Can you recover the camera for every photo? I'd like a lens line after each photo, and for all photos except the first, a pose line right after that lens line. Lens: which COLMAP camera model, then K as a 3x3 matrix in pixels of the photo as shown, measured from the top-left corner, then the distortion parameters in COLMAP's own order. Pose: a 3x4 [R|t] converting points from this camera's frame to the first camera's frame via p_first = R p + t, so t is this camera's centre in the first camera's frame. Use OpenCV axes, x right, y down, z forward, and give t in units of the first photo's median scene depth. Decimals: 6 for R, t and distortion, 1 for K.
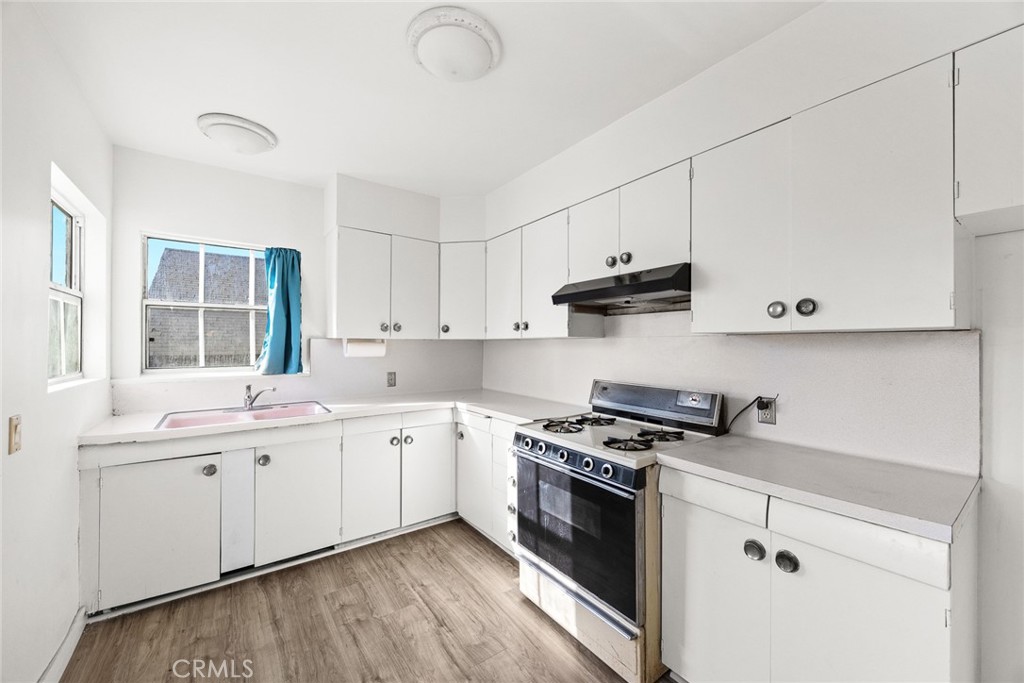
lens RADIAL K [[401.1, 0, 530.7], [0, 401.1, 348.3], [0, 0, 1]] dist [-0.004366, -0.000783]
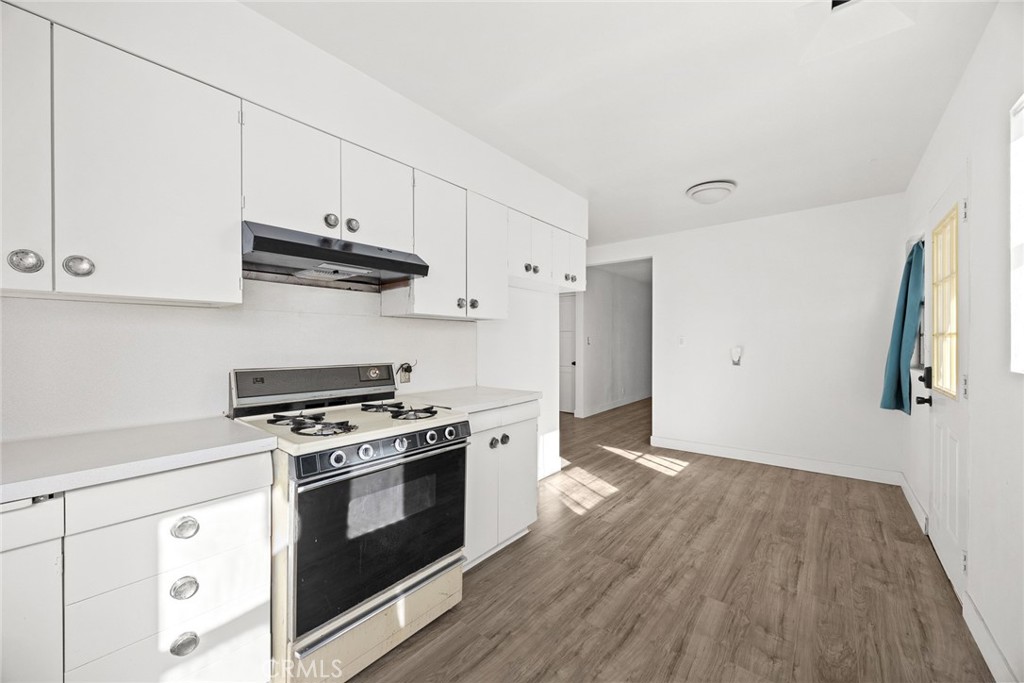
lens RADIAL K [[401.1, 0, 511.3], [0, 401.1, 342.0], [0, 0, 1]] dist [-0.004366, -0.000783]
pose [[-0.262994, 0.004442, 0.964787, -0.761285], [0.007736, 0.999967, -0.002495, 0.032268], [-0.964766, 0.006807, -0.263020, 0.877117]]
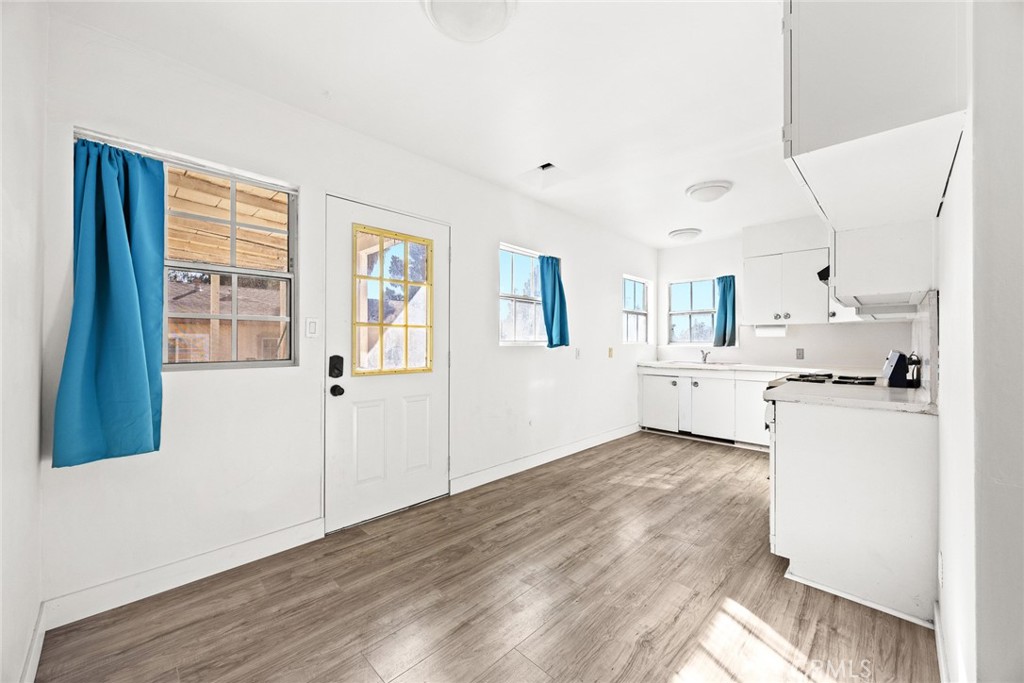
lens RADIAL K [[401.1, 0, 510.9], [0, 401.1, 339.7], [0, 0, 1]] dist [-0.004366, -0.000783]
pose [[0.185349, -0.006084, -0.982654, 1.338086], [-0.007325, 0.999944, -0.007573, 0.075889], [0.982645, 0.008602, 0.185295, -0.378264]]
